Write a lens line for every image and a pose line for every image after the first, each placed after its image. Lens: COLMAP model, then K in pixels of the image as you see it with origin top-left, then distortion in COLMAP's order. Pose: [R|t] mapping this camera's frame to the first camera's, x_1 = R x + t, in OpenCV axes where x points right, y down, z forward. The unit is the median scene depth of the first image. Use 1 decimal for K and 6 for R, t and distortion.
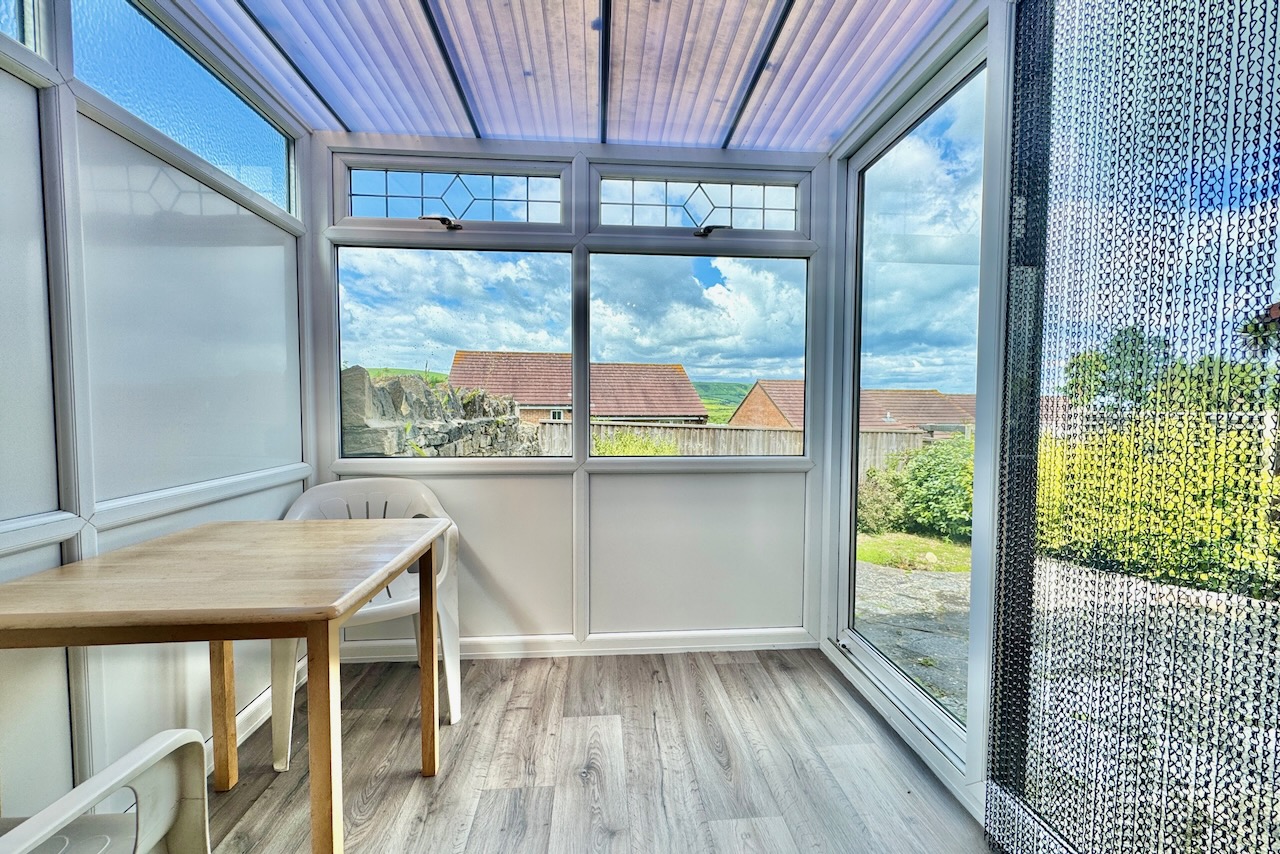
lens RADIAL K [[505.5, 0, 641.0], [0, 505.5, 424.6], [0, 0, 1]] dist [0.000858, 0.000018]
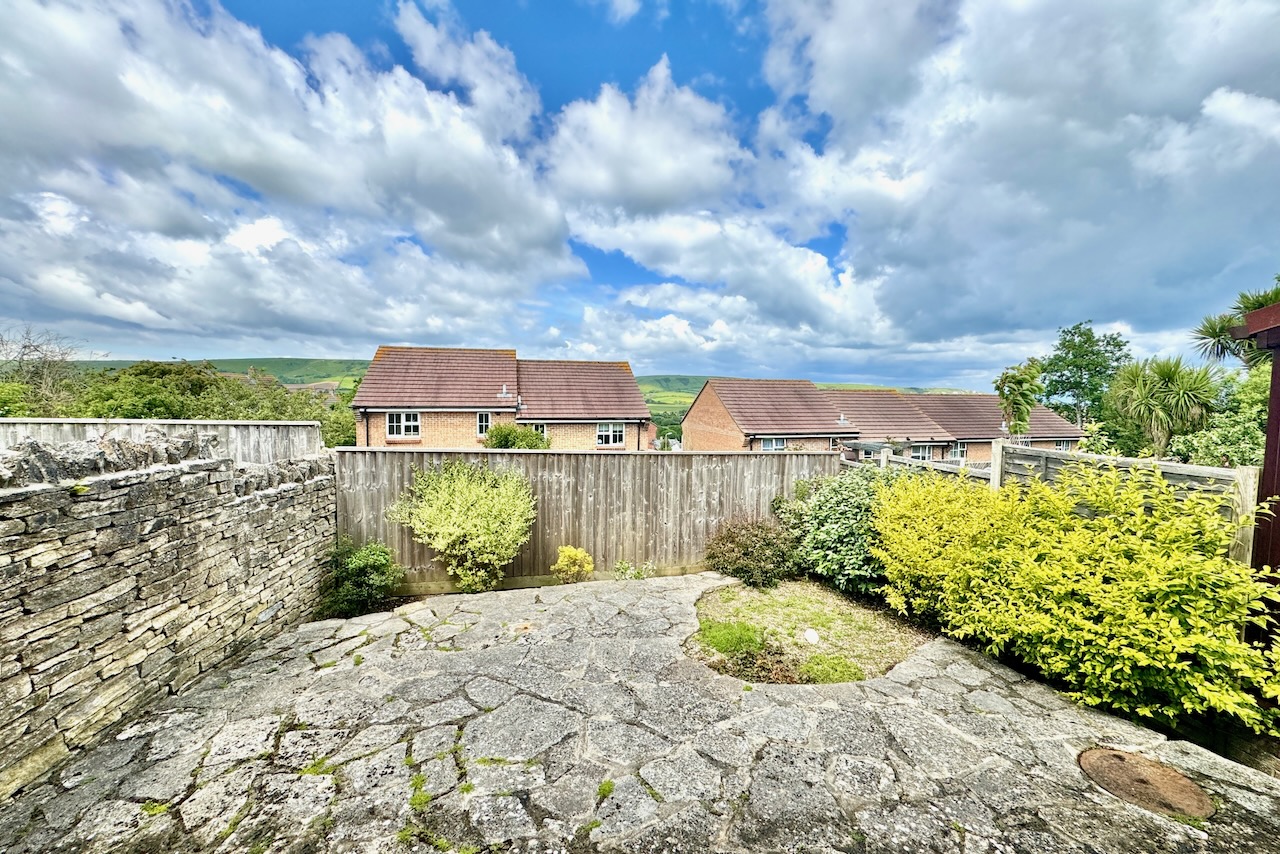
lens RADIAL K [[505.5, 0, 637.4], [0, 505.5, 429.4], [0, 0, 1]] dist [0.000858, 0.000018]
pose [[0.999354, 0.000395, 0.035937, 0.212649], [-0.001216, 0.999739, 0.022817, -0.050876], [-0.035918, -0.022846, 0.999094, 0.188538]]
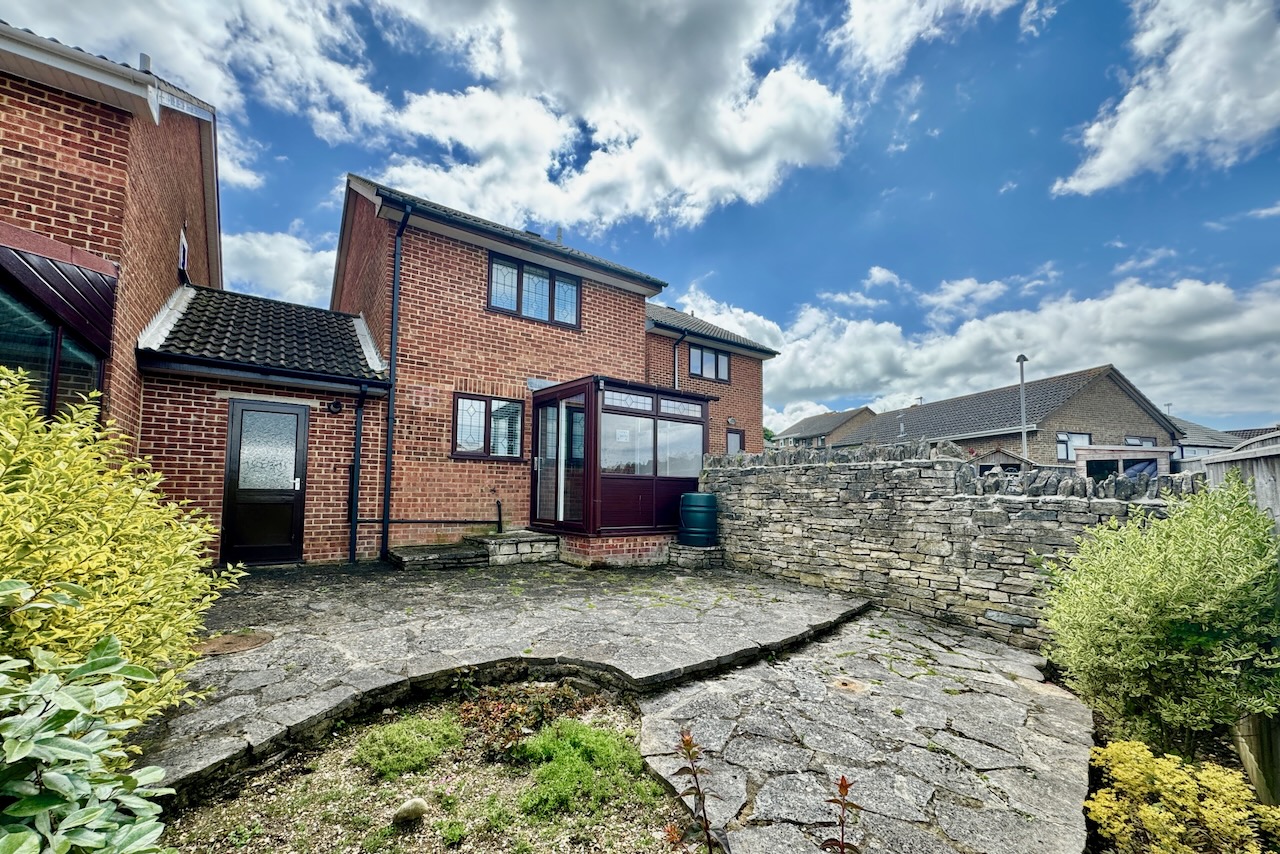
lens RADIAL K [[505.5, 0, 638.4], [0, 505.5, 427.2], [0, 0, 1]] dist [0.000858, 0.000018]
pose [[-0.852427, -0.085552, -0.515799, 0.481138], [-0.033565, 0.993441, -0.109305, 0.030337], [0.521767, -0.075862, -0.849708, 1.040907]]
